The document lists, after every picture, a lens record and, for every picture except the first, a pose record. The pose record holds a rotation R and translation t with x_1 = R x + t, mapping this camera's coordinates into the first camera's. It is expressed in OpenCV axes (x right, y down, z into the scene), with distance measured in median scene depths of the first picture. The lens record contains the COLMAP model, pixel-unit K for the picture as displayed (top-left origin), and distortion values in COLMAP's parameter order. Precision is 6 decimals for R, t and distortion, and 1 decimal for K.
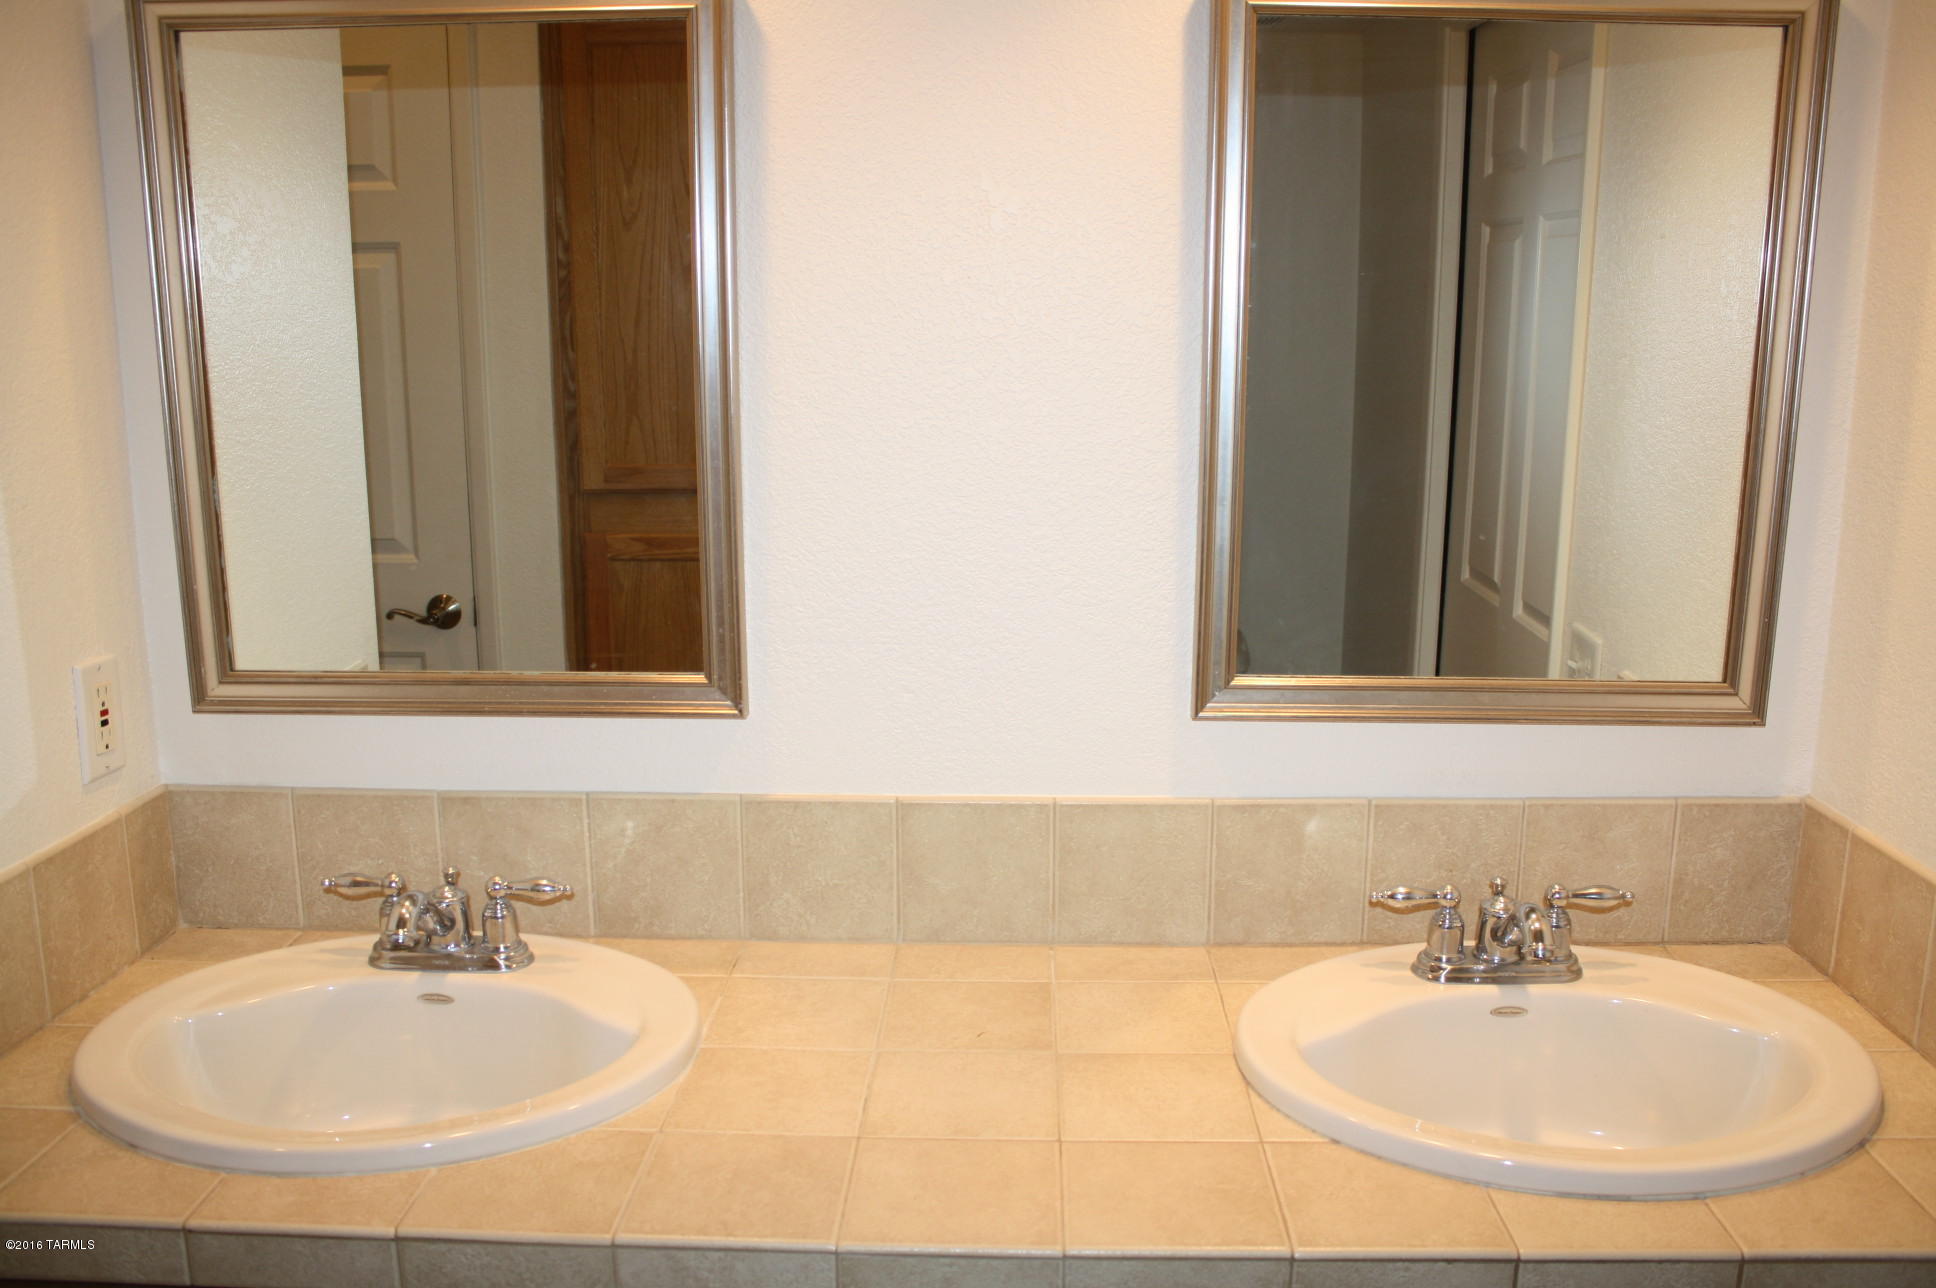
lens RADIAL K [[1729.8, 0, 968.3], [0, 1729.8, 598.3], [0, 0, 1]] dist [-0.234412, 0.347233]
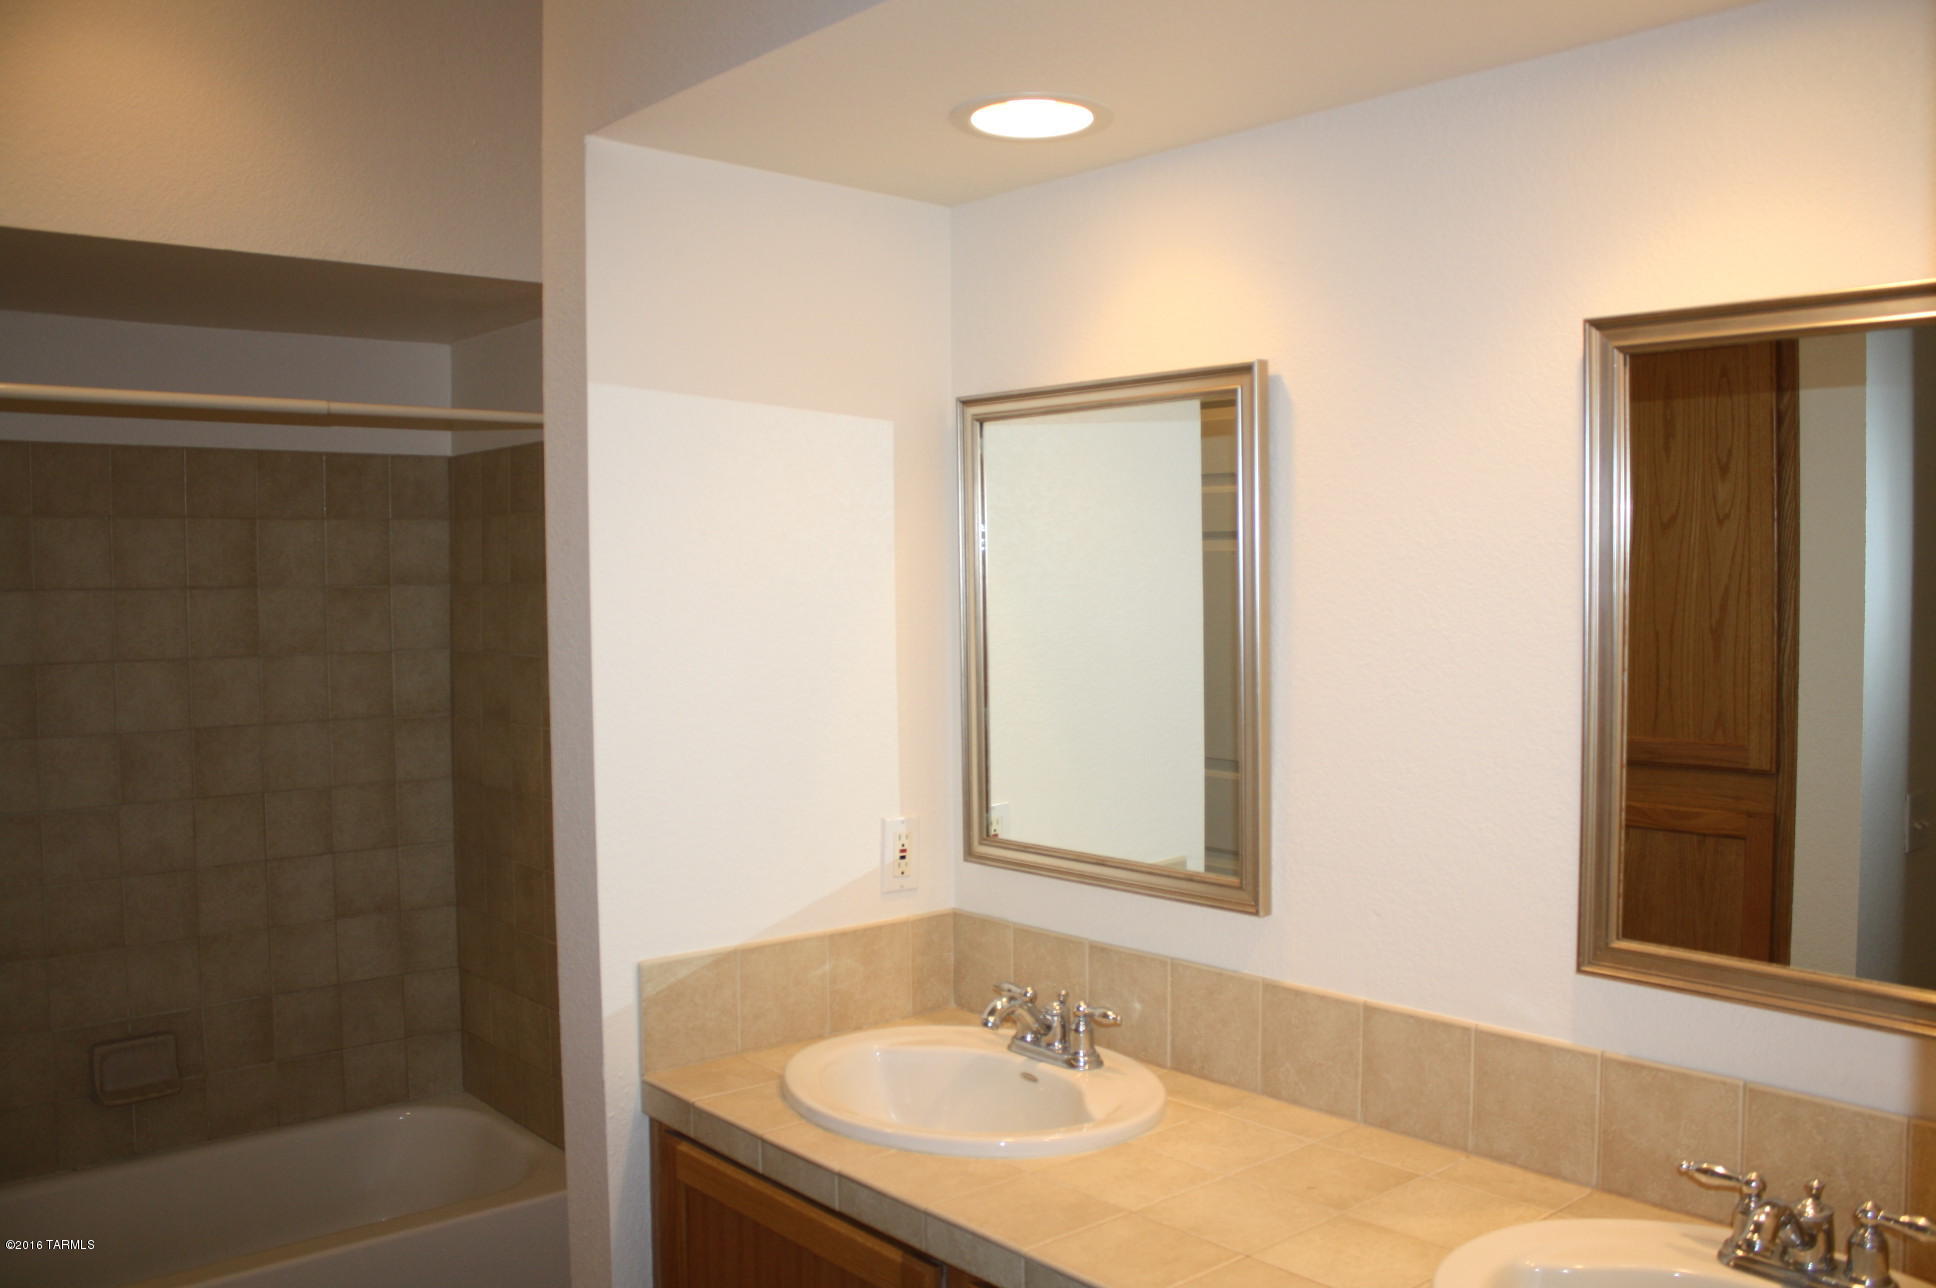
lens RADIAL K [[1627.1, 0, 973.8], [0, 1627.1, 652.1], [0, 0, 1]] dist [-0.152171, 0.111275]
pose [[0.675916, 0.027282, -0.736473, 0.601901], [-0.133055, 0.987411, -0.085537, 0.005669], [0.724868, 0.155807, 0.671037, -0.003402]]
